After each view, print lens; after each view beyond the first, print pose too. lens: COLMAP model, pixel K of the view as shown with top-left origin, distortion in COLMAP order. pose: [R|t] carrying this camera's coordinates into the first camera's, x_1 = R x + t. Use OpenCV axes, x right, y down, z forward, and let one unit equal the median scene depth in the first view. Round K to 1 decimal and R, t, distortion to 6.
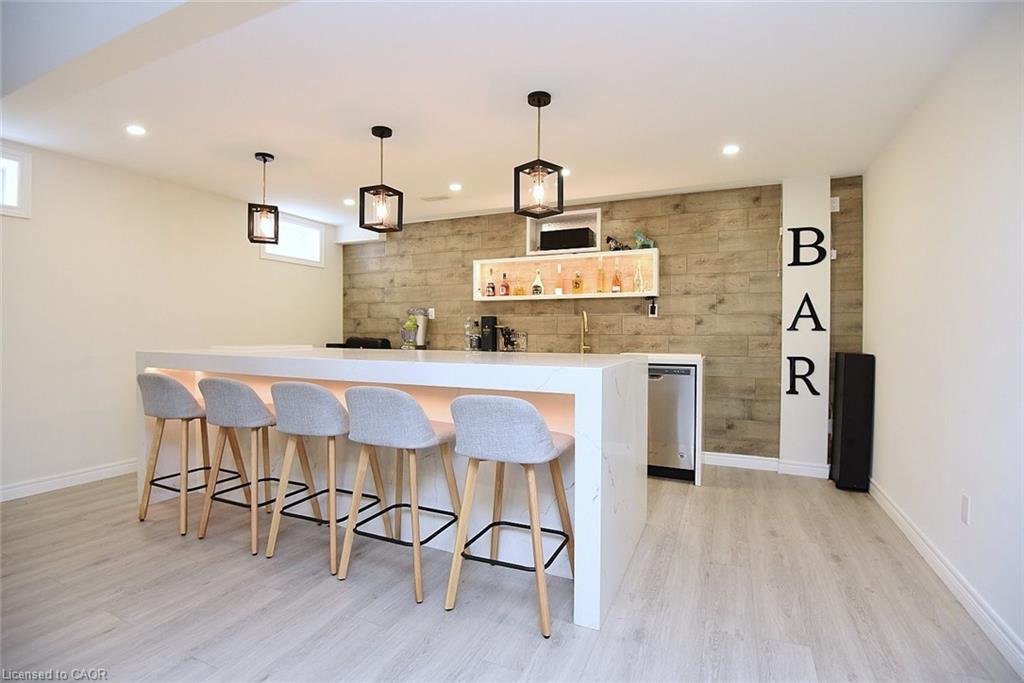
lens RADIAL K [[477.0, 0, 513.0], [0, 477.0, 340.4], [0, 0, 1]] dist [-0.037234, -0.001081]
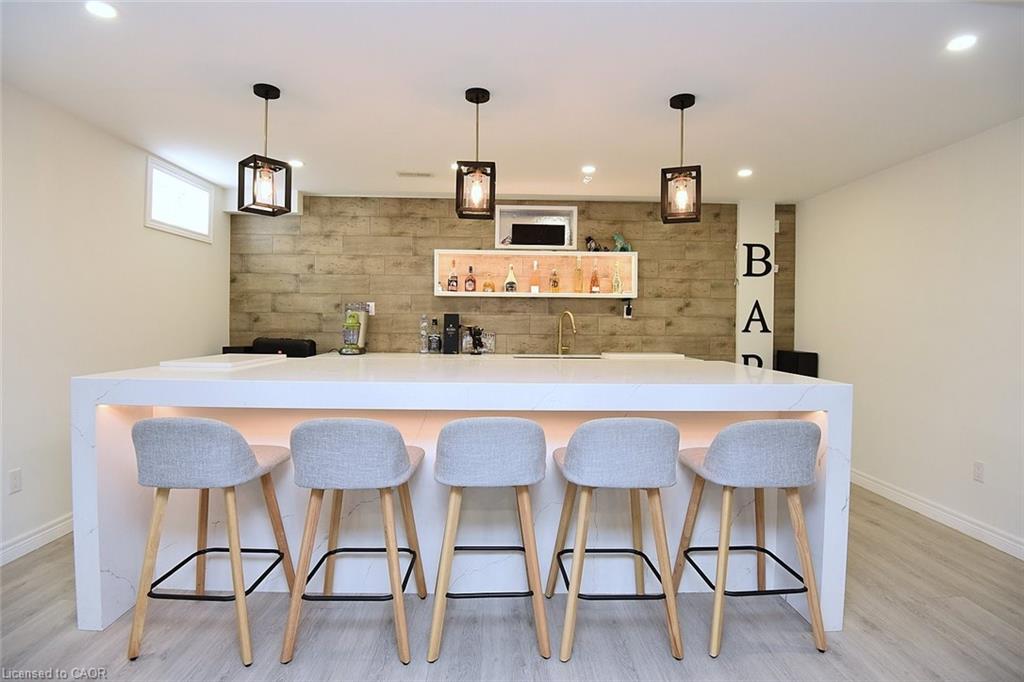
lens RADIAL K [[512.2, 0, 511.6], [0, 512.2, 332.6], [0, 0, 1]] dist [-0.032672, -0.002109]
pose [[0.898677, 0.000375, 0.438610, -0.385942], [0.001464, 0.999991, -0.003856, -0.012845], [-0.438608, 0.004107, 0.898669, 0.105236]]
